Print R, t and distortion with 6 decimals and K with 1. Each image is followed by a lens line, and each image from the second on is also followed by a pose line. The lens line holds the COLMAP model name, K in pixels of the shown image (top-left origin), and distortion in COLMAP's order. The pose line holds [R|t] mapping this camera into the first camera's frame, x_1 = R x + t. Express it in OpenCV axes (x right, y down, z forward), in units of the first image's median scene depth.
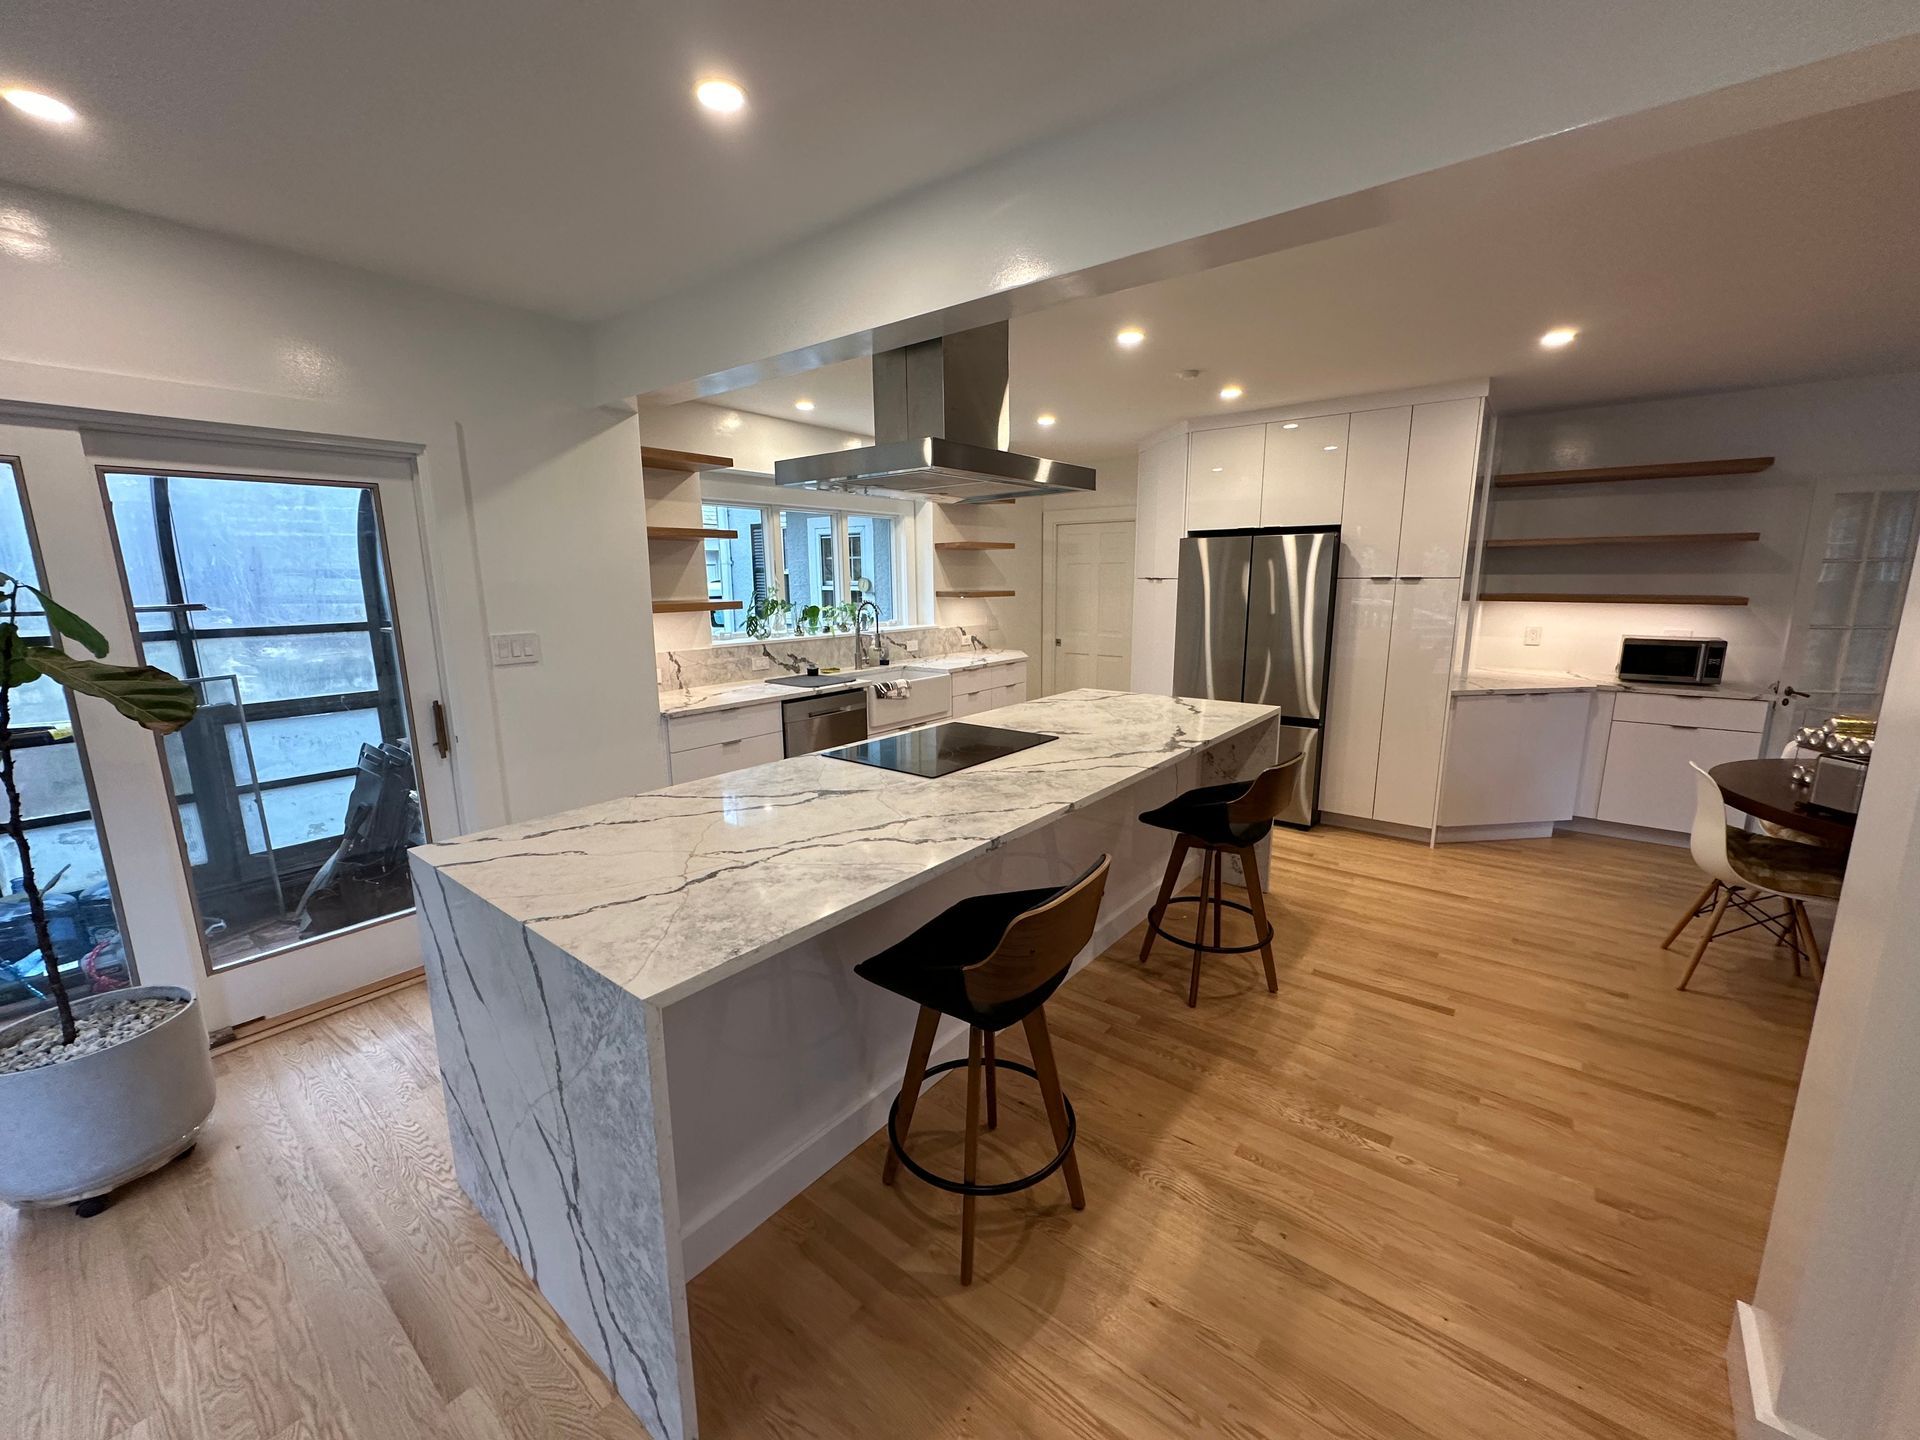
lens RADIAL K [[753.4, 0, 956.6], [0, 753.4, 721.2], [0, 0, 1]] dist [-0.006304, 0.000408]
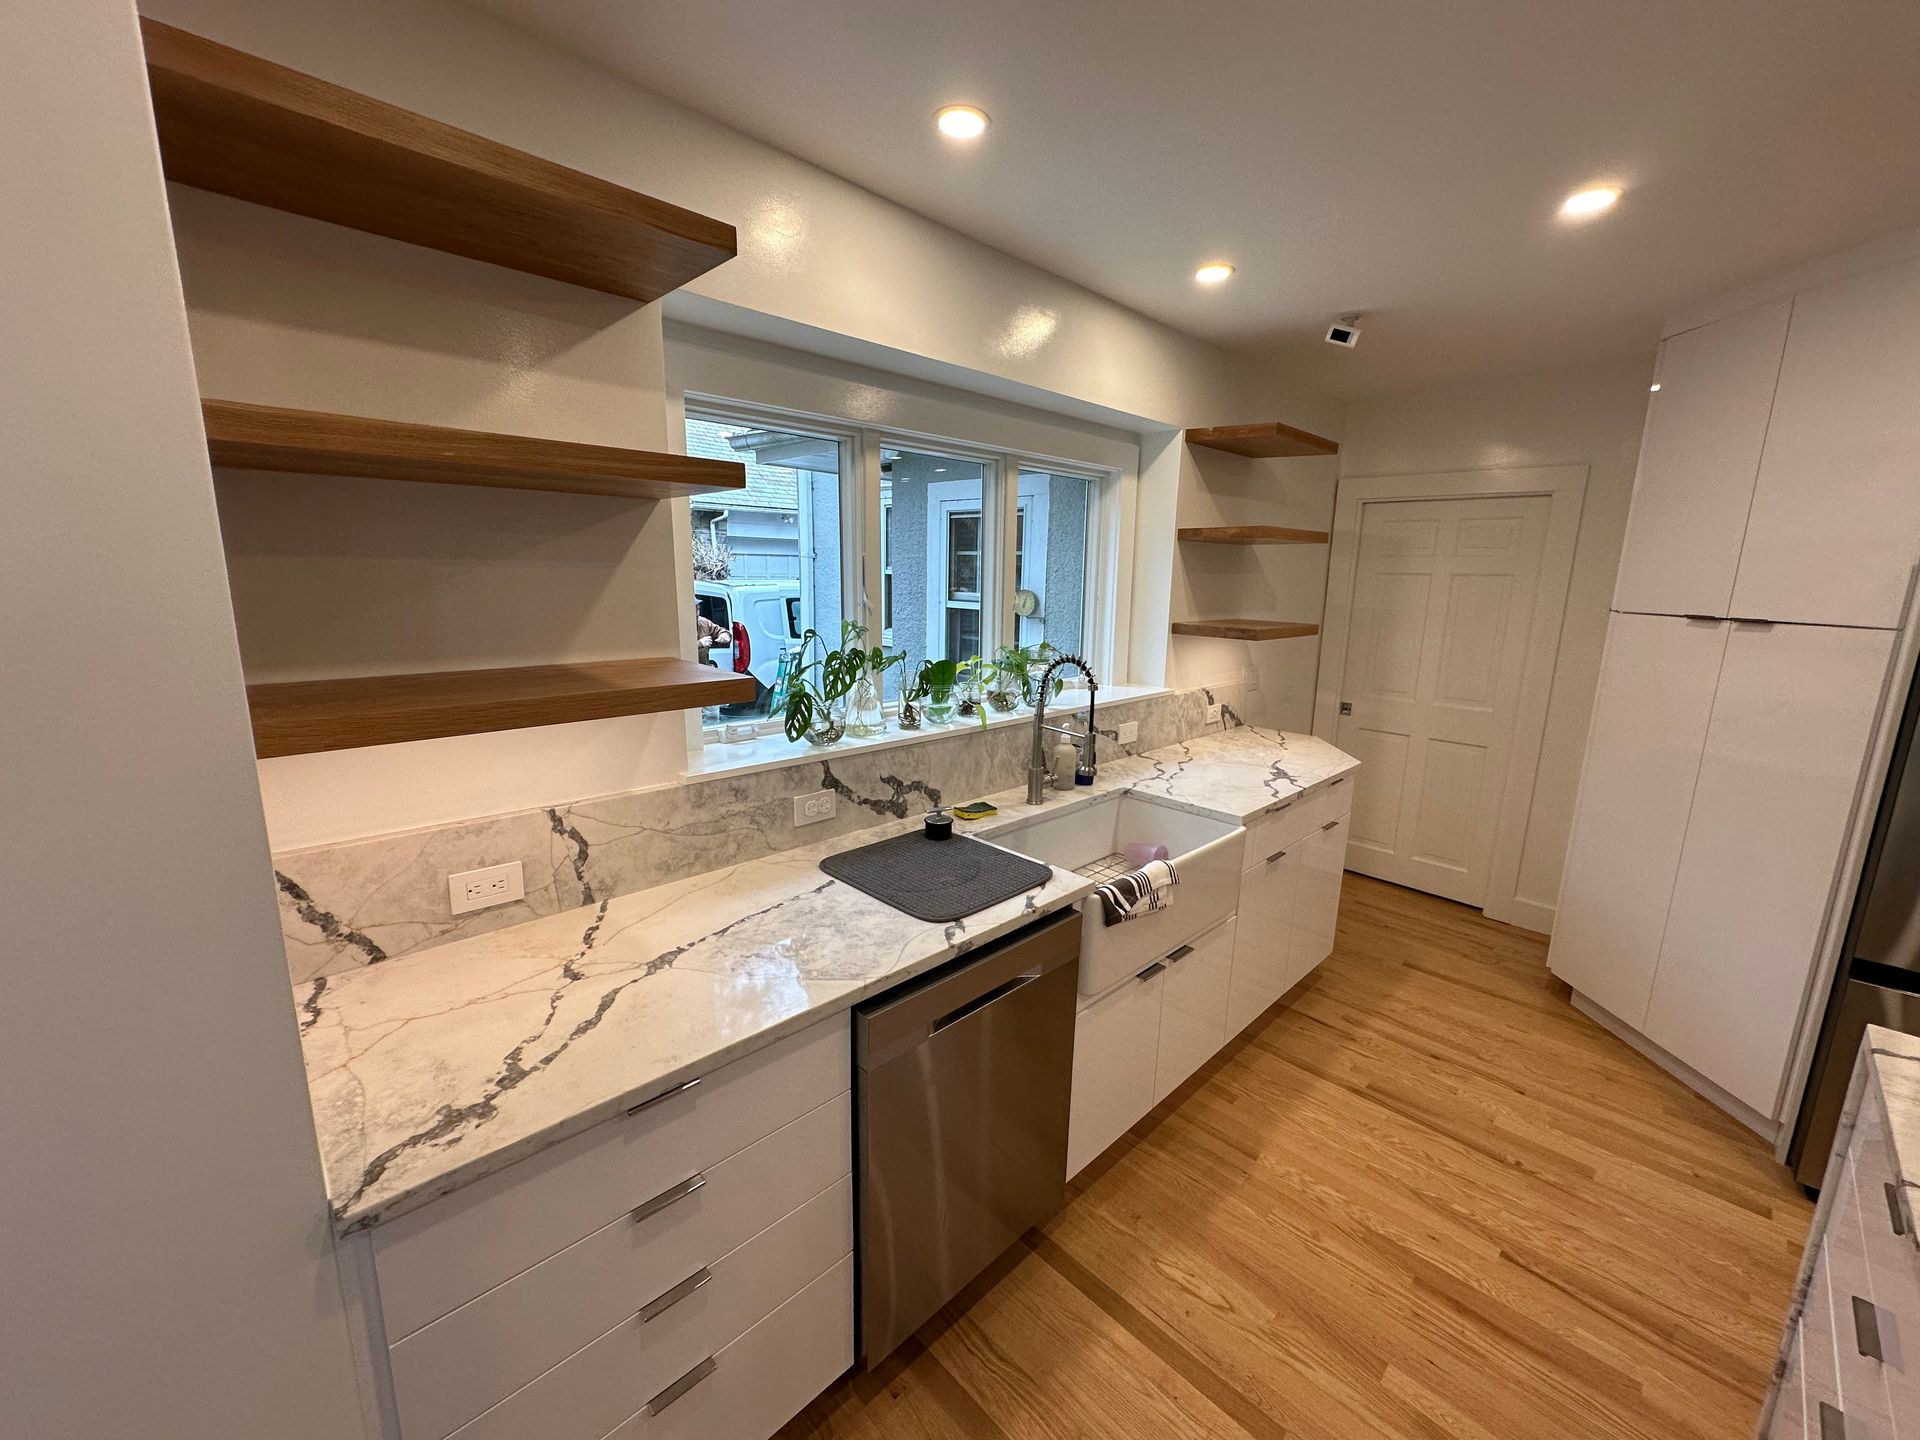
lens RADIAL K [[753.4, 0, 959.6], [0, 753.4, 720.7], [0, 0, 1]] dist [-0.006304, 0.000408]
pose [[0.991610, 0.049530, -0.119402, -0.123355], [-0.048994, 0.998771, 0.007426, -0.119044], [0.119623, -0.001514, 0.992818, 0.547933]]
